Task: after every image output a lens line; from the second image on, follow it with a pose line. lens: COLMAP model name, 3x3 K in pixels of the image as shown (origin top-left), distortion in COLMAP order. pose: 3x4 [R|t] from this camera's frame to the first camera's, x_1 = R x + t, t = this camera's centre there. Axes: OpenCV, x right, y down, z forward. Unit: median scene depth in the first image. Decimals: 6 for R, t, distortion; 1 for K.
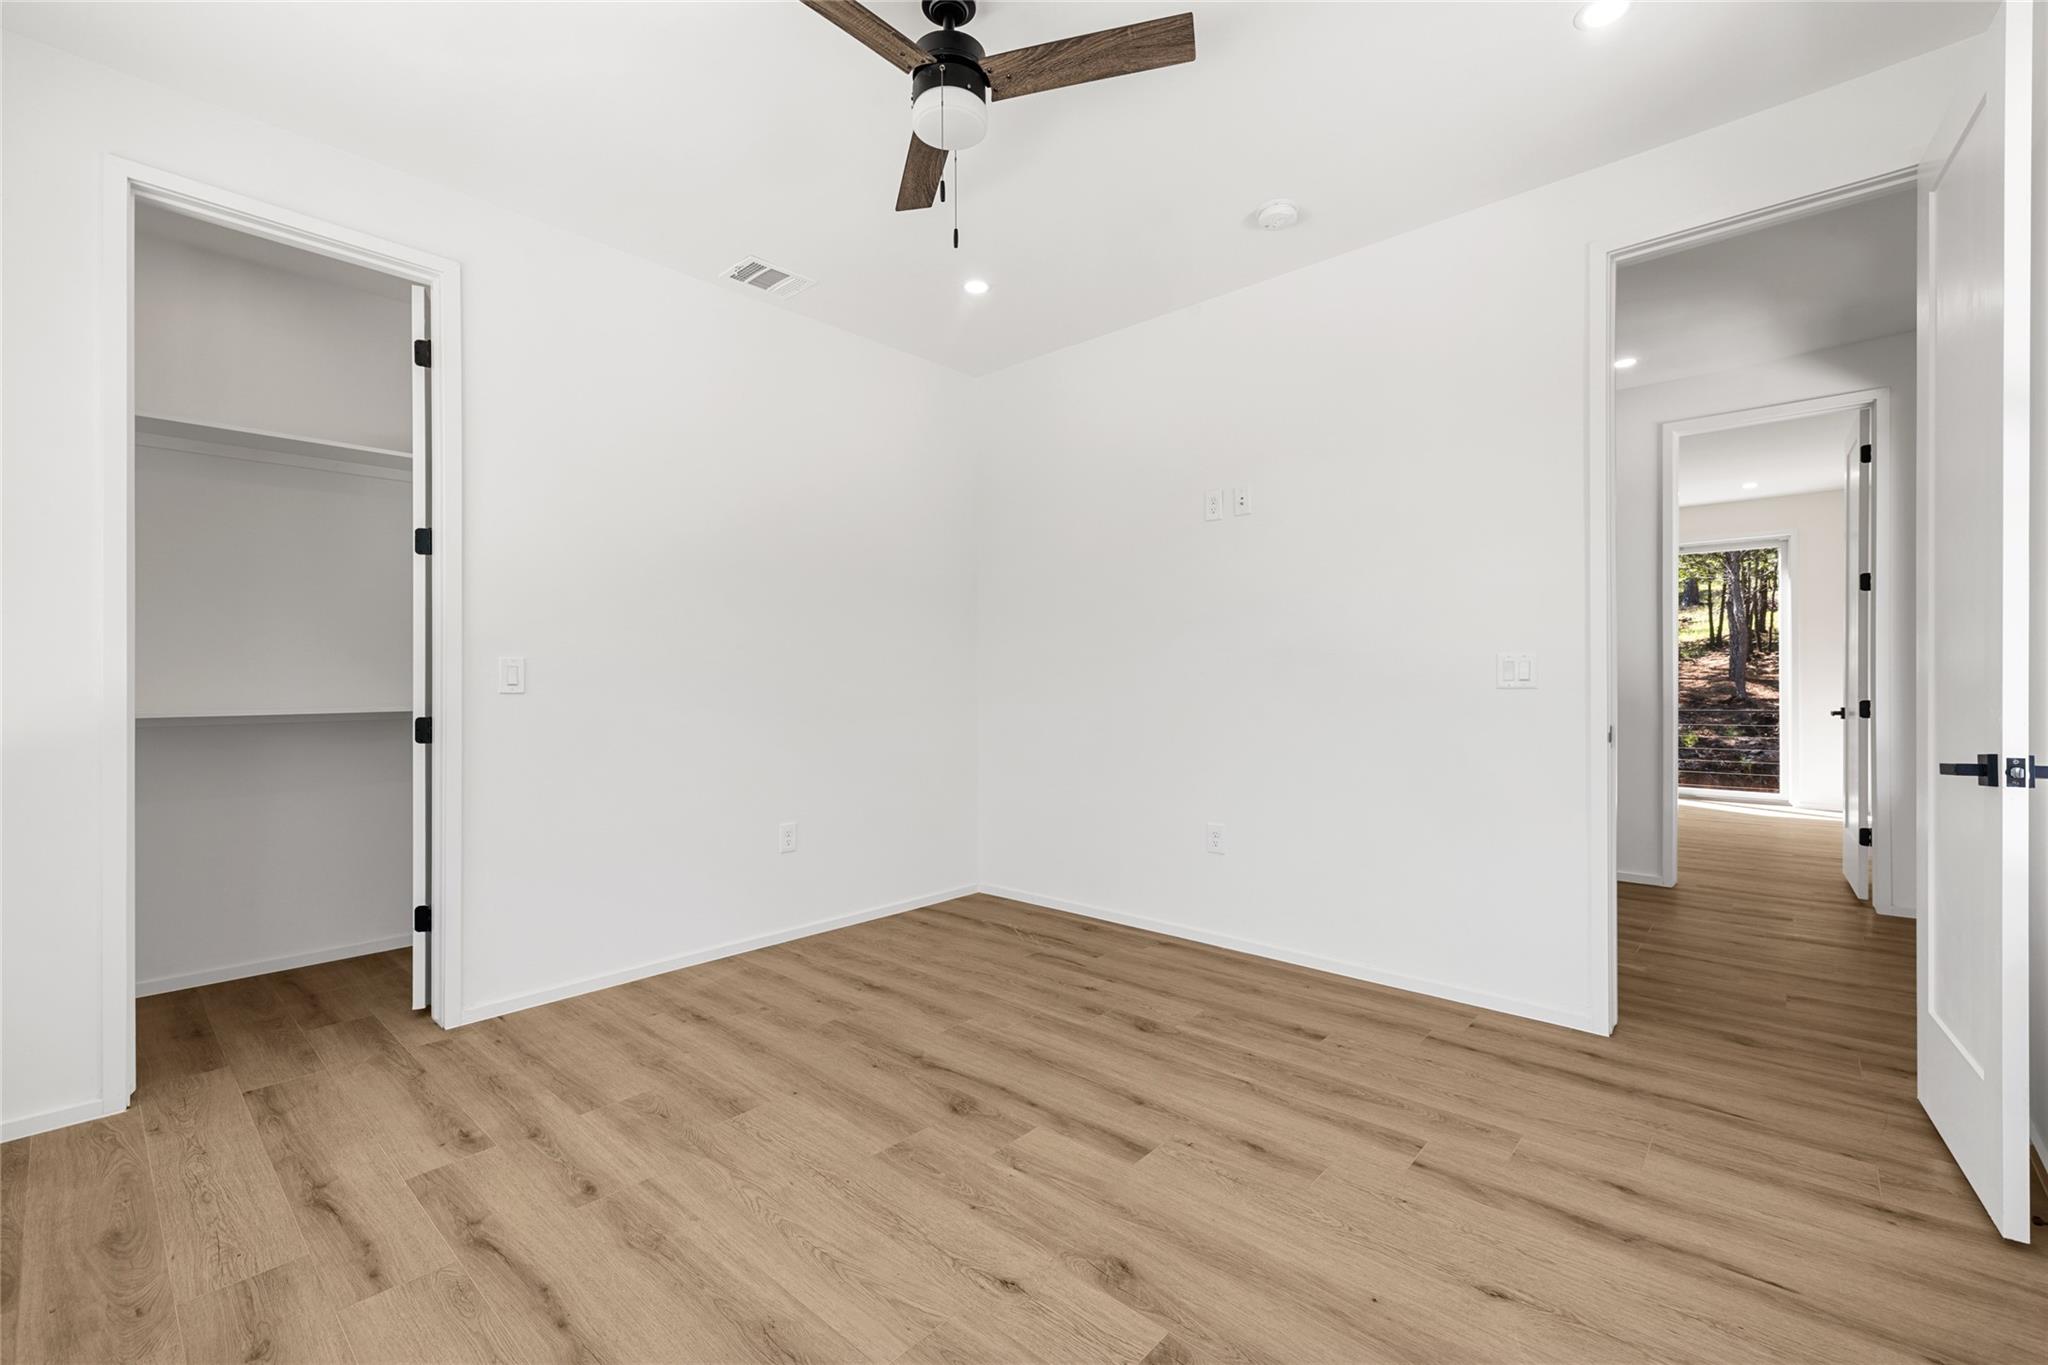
lens RADIAL K [[871.1, 0, 1018.5], [0, 871.1, 683.1], [0, 0, 1]] dist [-0.000036, 0.000228]
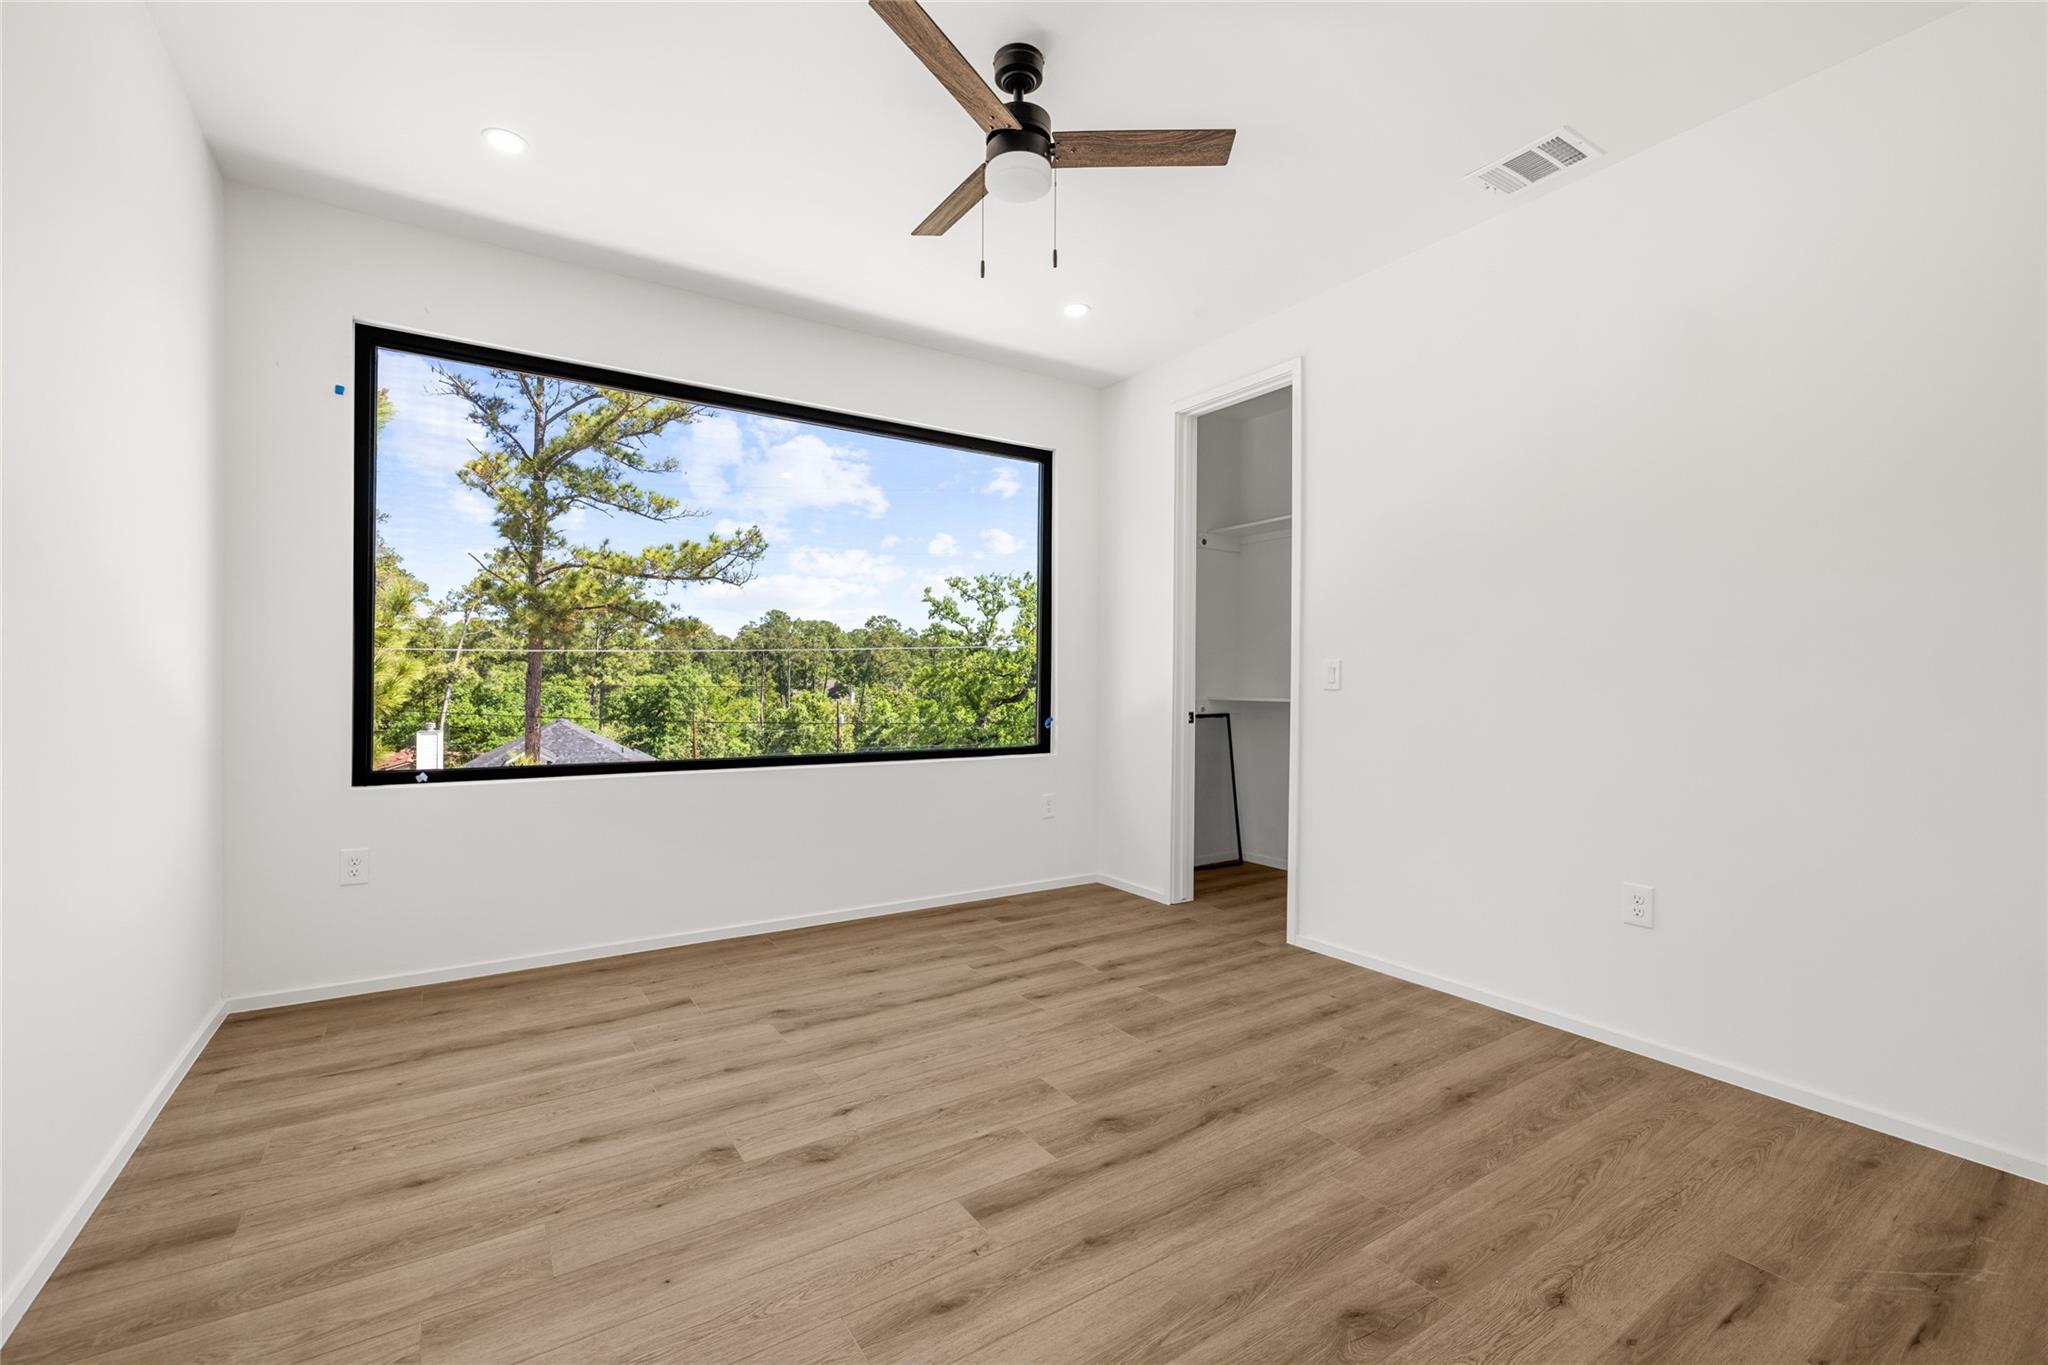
lens RADIAL K [[871.1, 0, 1018.5], [0, 871.1, 683.1], [0, 0, 1]] dist [-0.000036, 0.000228]
pose [[-0.254329, 0.004757, -0.967106, 0.805089], [-0.008055, 0.999943, 0.007037, -0.006066], [0.967084, 0.009580, -0.254277, 1.028697]]
